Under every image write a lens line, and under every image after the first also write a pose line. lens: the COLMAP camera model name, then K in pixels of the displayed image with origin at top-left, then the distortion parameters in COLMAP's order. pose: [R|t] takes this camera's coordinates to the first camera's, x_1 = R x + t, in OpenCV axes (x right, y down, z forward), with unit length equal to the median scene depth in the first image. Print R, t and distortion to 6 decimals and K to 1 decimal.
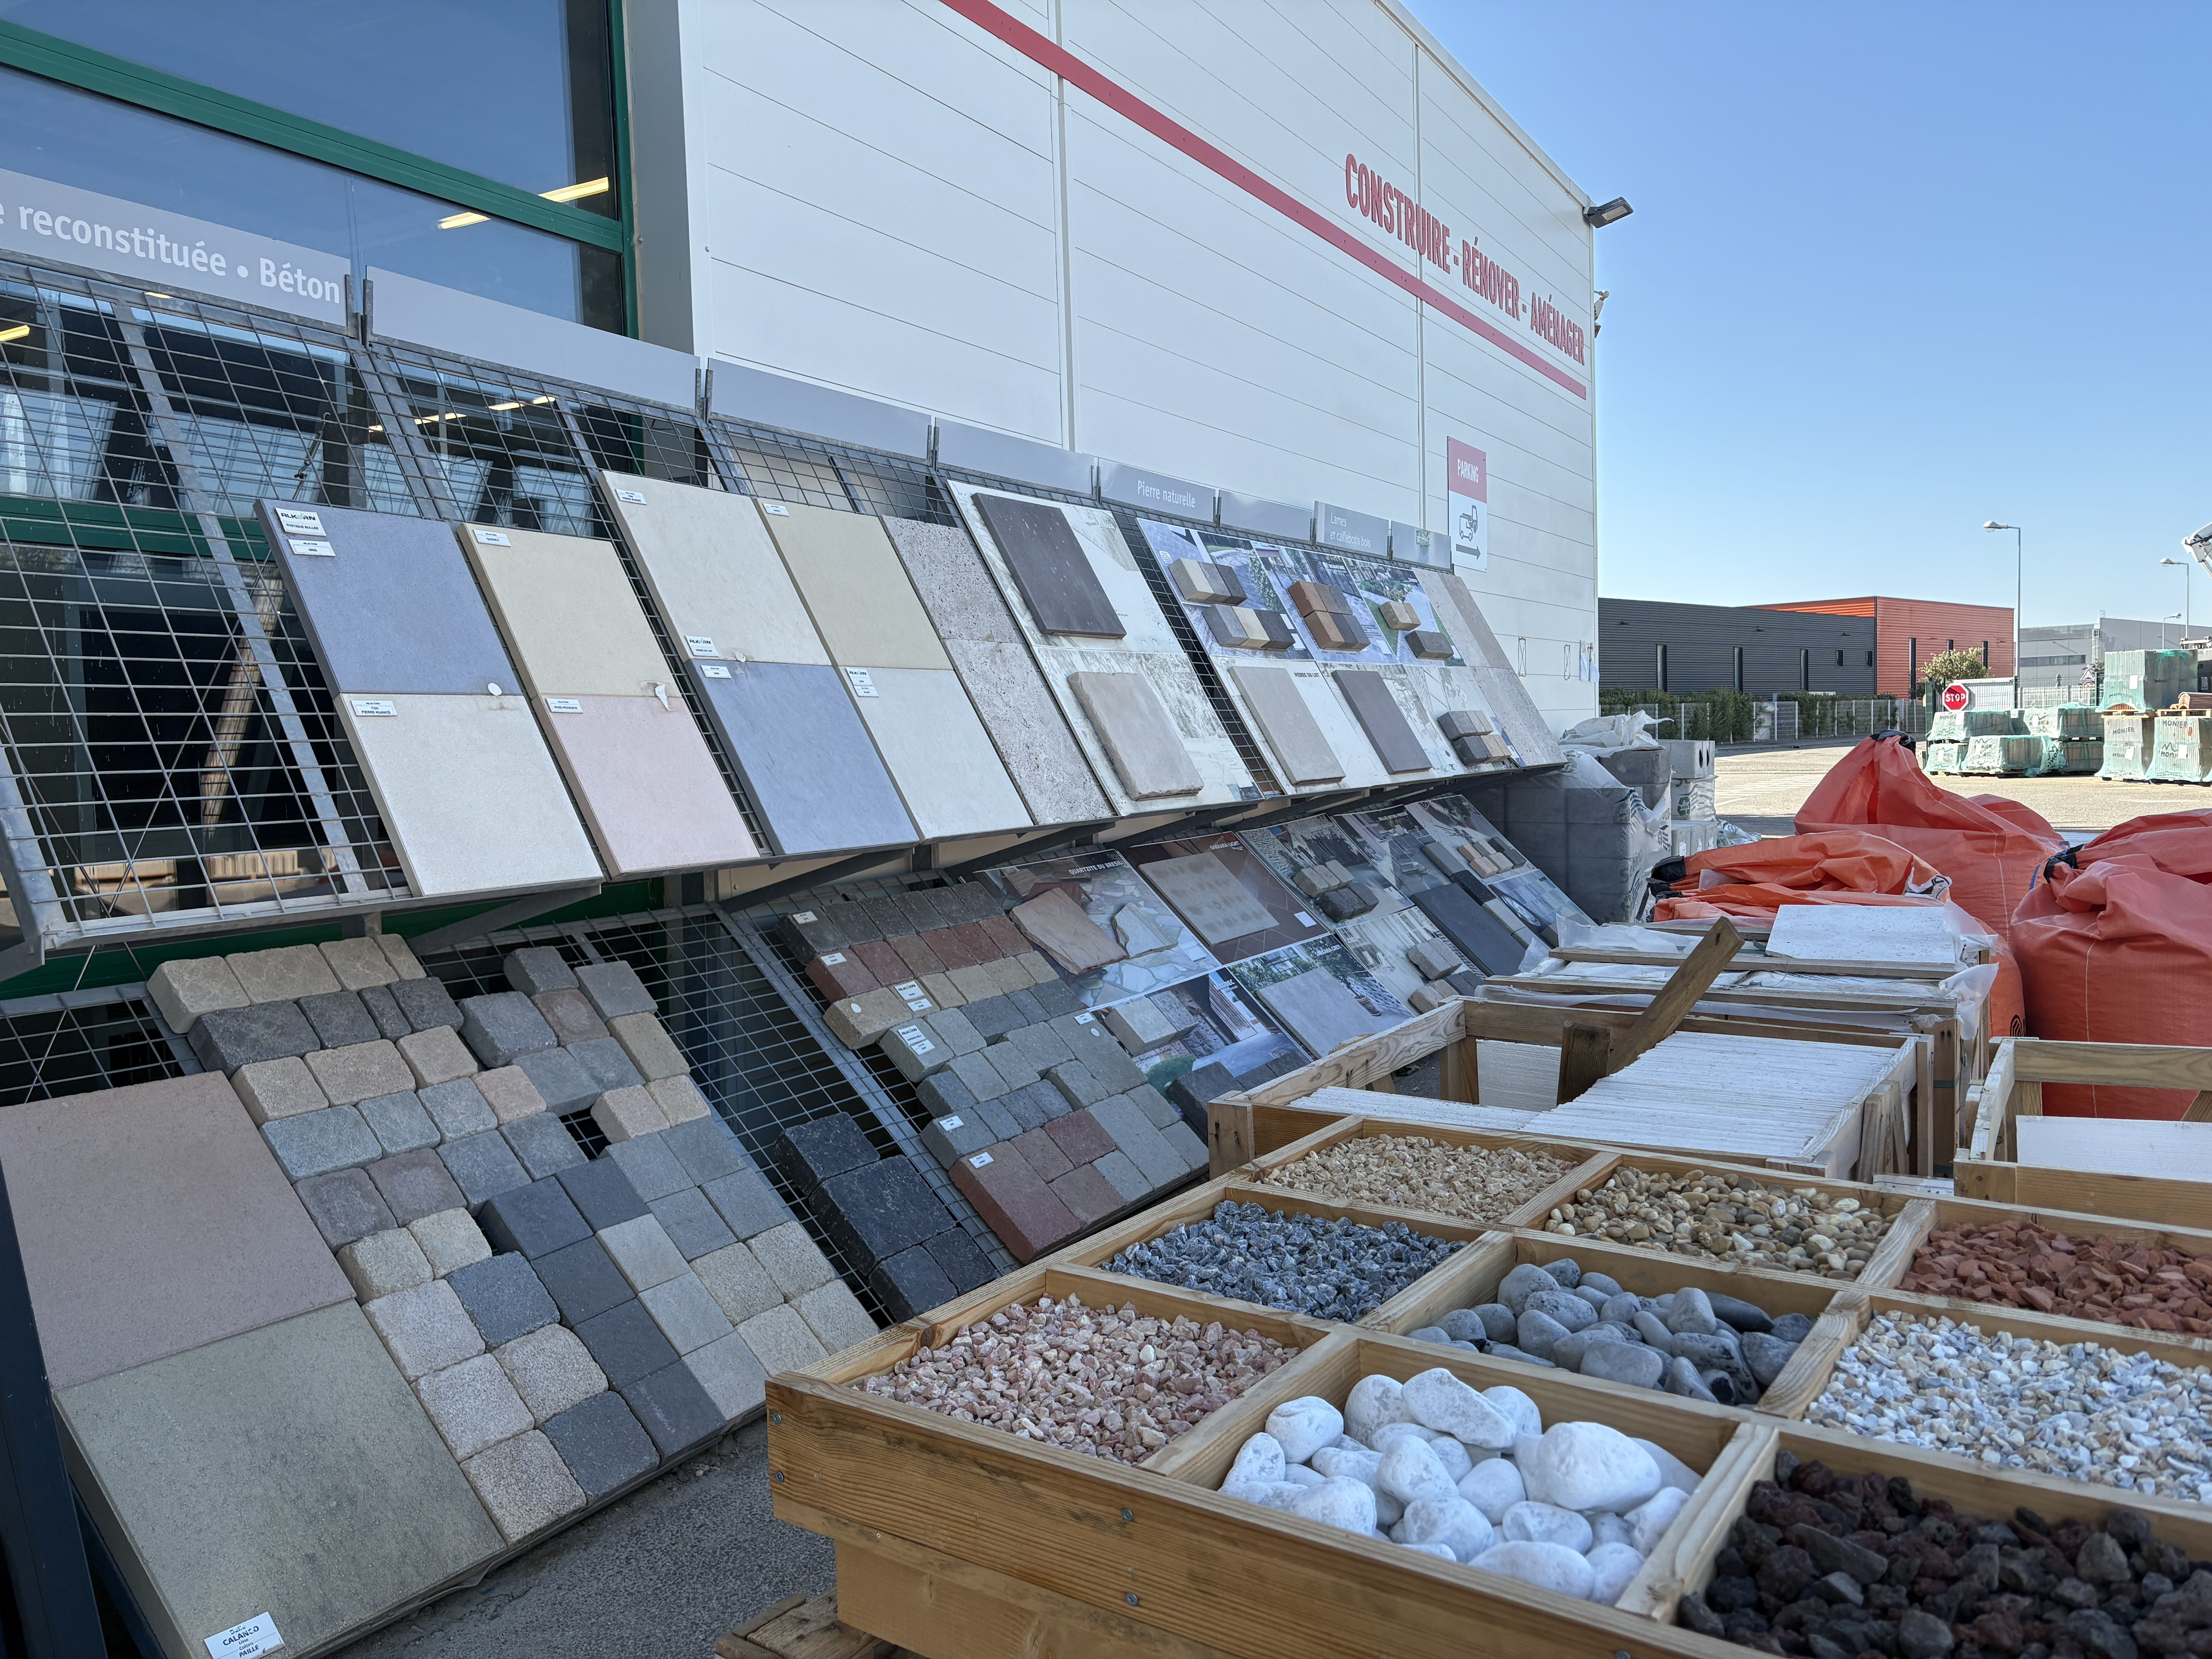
lens RADIAL K [[1674.1, 0, 1095.7], [0, 1674.1, 824.5], [0, 0, 1]] dist [0.047871, -0.049832]
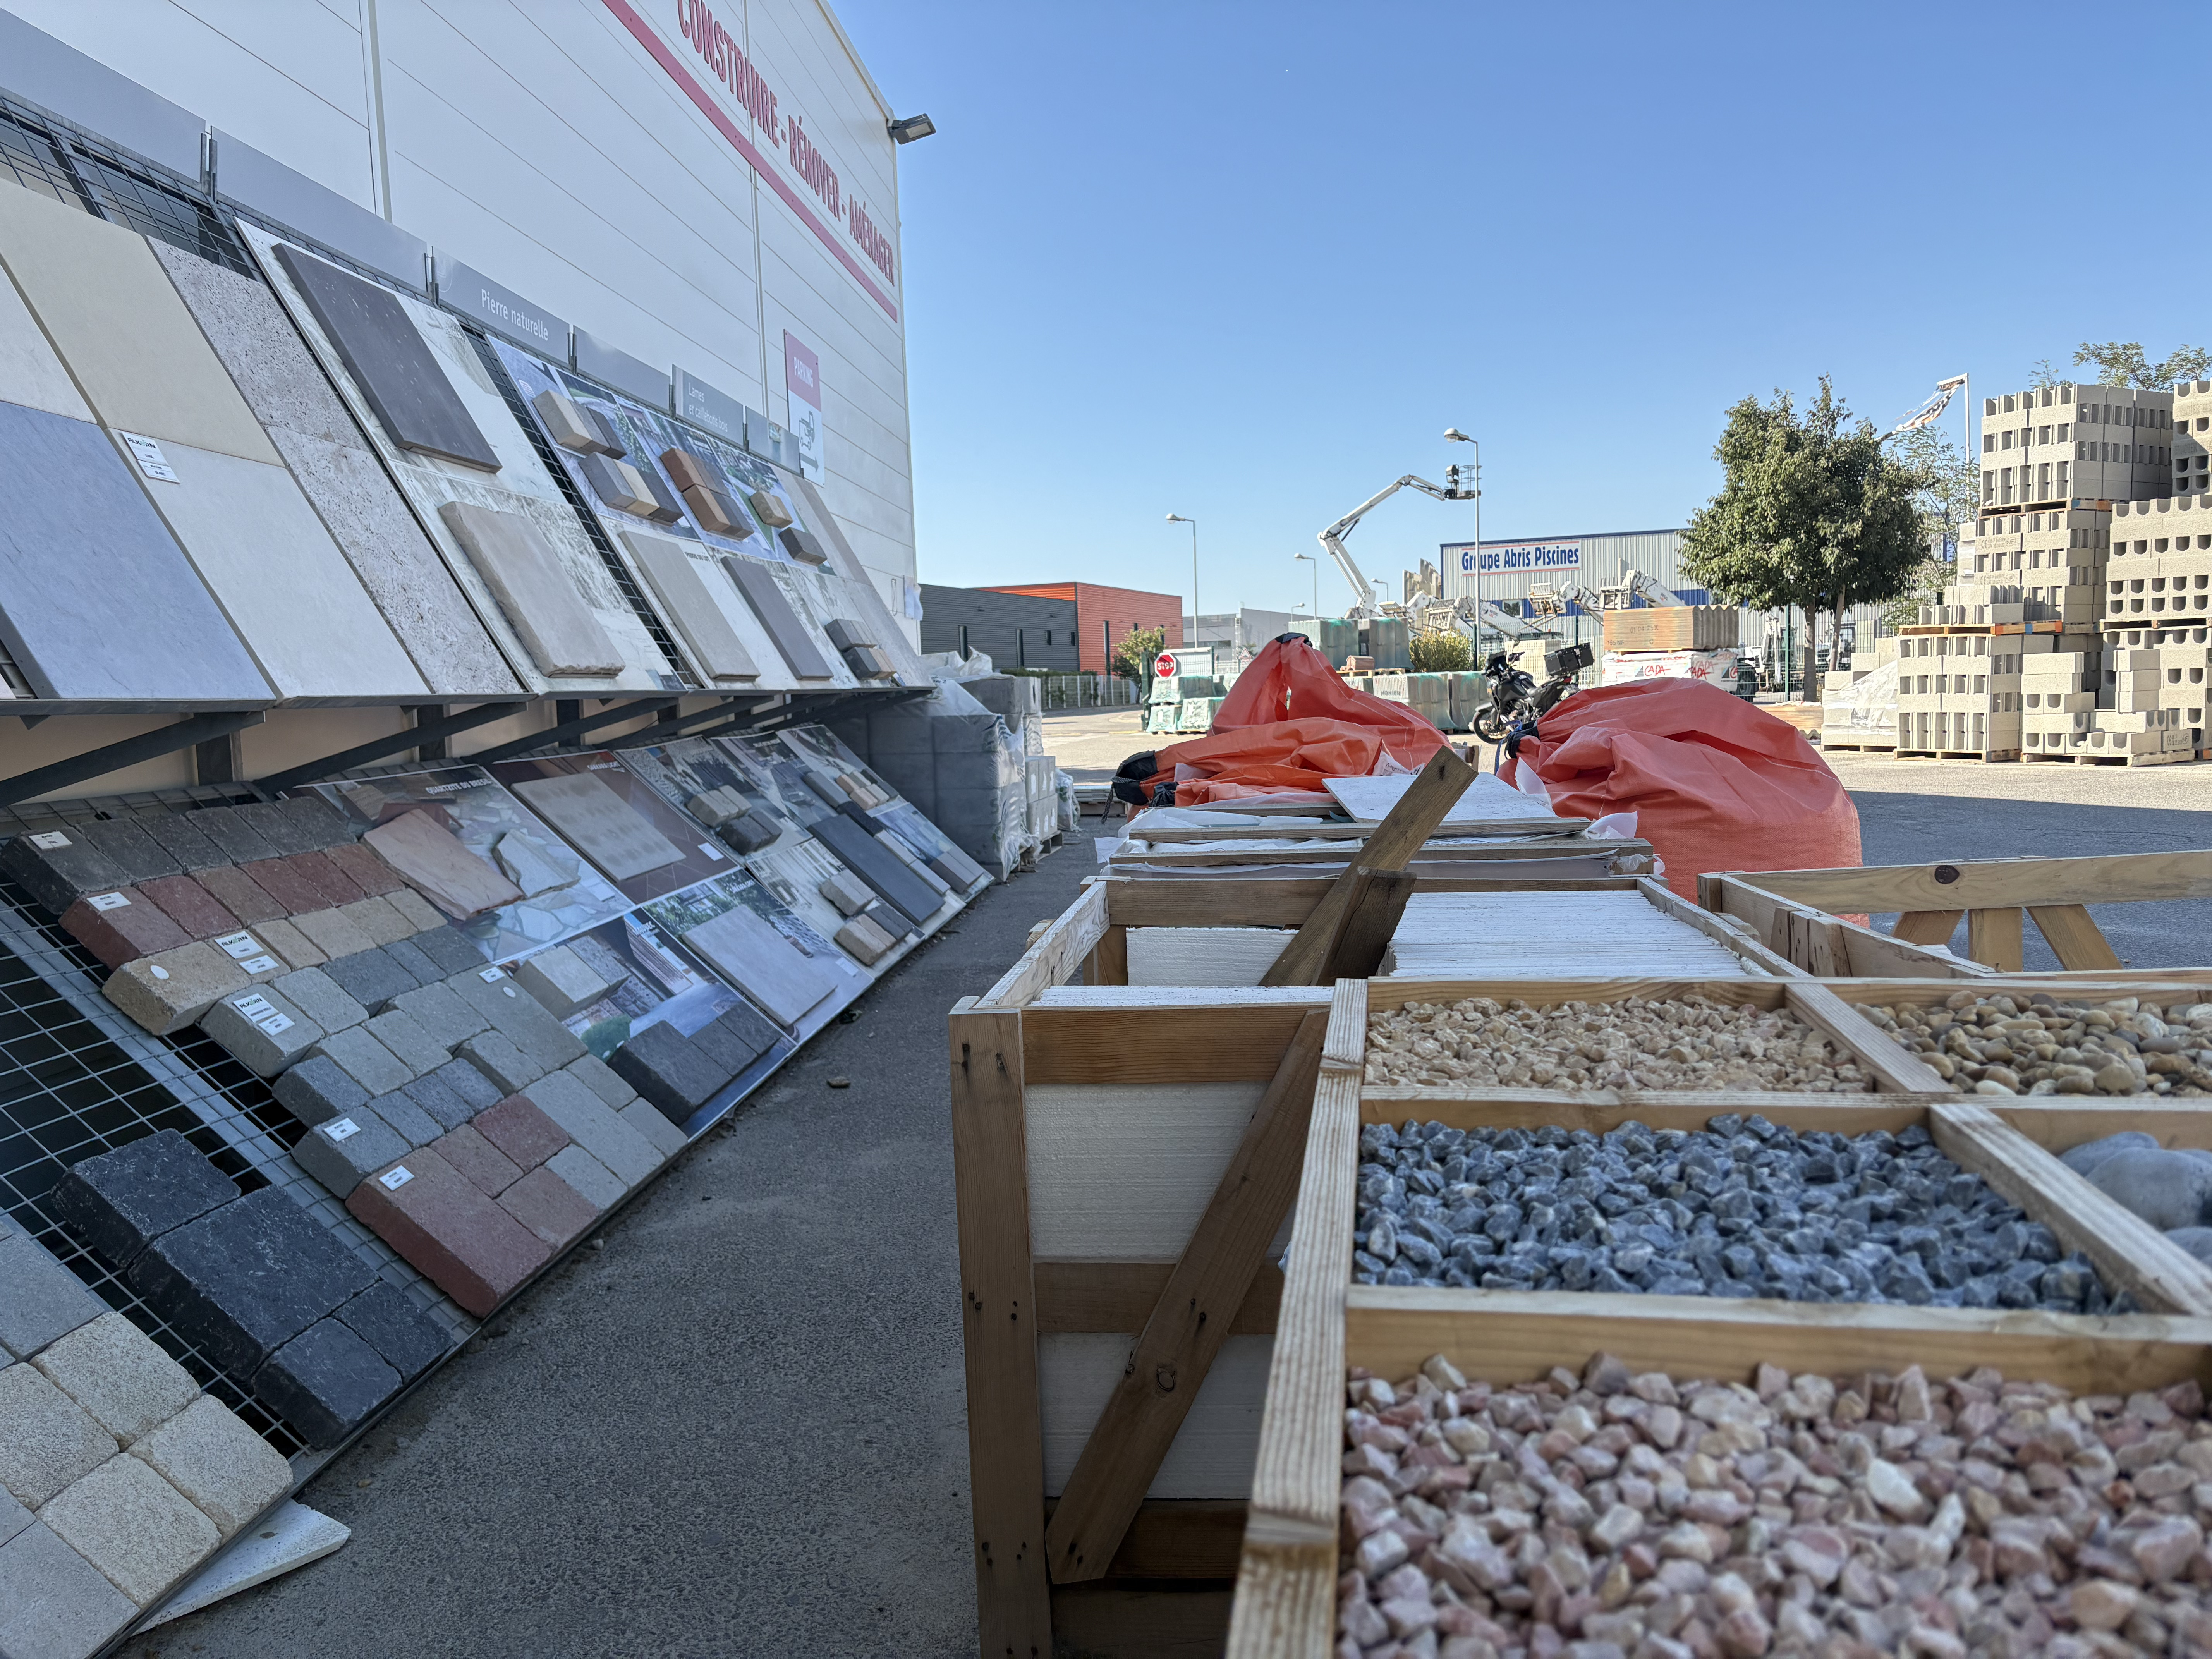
lens RADIAL K [[1674.1, 0, 1104.5], [0, 1674.1, 827.6], [0, 0, 1]] dist [0.047871, -0.049832]
pose [[0.898443, -0.042216, 0.437056, -0.082283], [0.036627, 0.999104, 0.021210, 0.044837], [-0.437559, -0.003048, 0.899184, 0.214833]]
